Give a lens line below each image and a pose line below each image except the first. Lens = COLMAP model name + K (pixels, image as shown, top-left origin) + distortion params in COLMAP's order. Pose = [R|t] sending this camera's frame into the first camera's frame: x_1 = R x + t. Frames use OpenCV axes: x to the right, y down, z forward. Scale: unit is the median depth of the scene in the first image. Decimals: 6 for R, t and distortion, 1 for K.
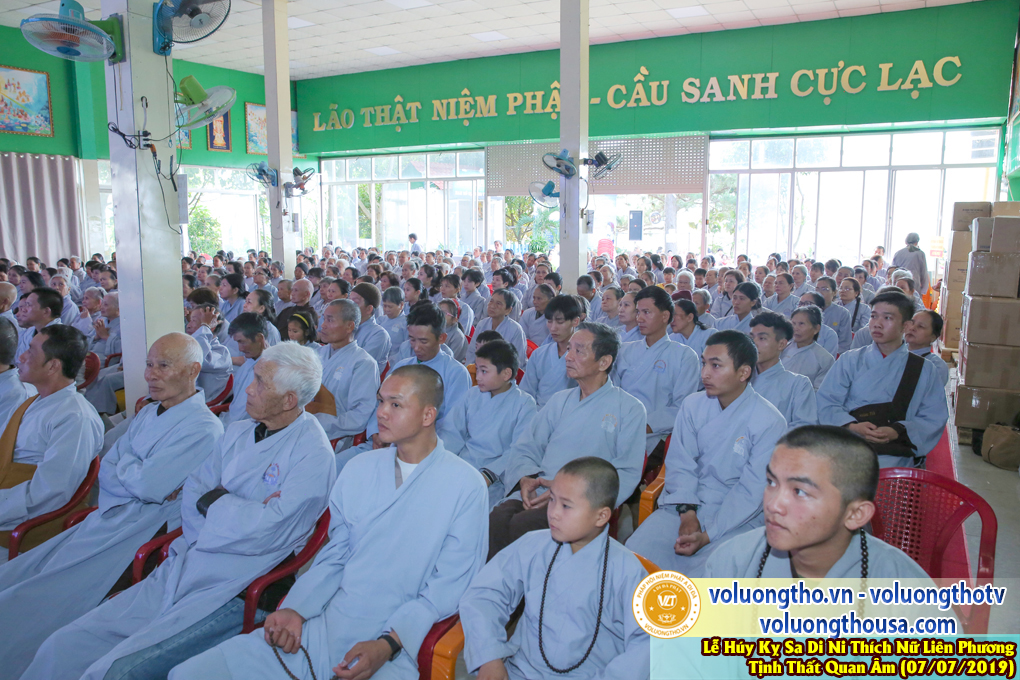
lens RADIAL K [[853.3, 0, 514.4], [0, 853.3, 338.2], [0, 0, 1]] dist [-0.075134, 0.120111]
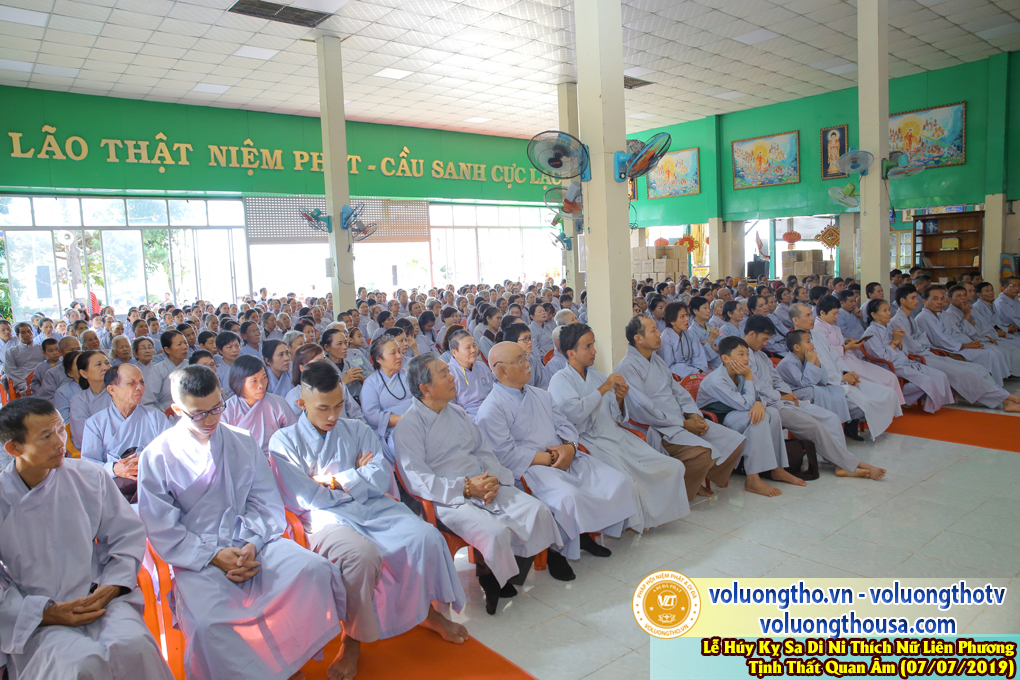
lens RADIAL K [[706.2, 0, 516.1], [0, 706.2, 337.2], [0, 0, 1]] dist [-0.078224, 0.056745]
pose [[0.311221, -0.118149, 0.942964, -0.774941], [0.164721, 0.983930, 0.068917, -0.066367], [-0.935953, 0.133878, 0.325682, 0.465874]]
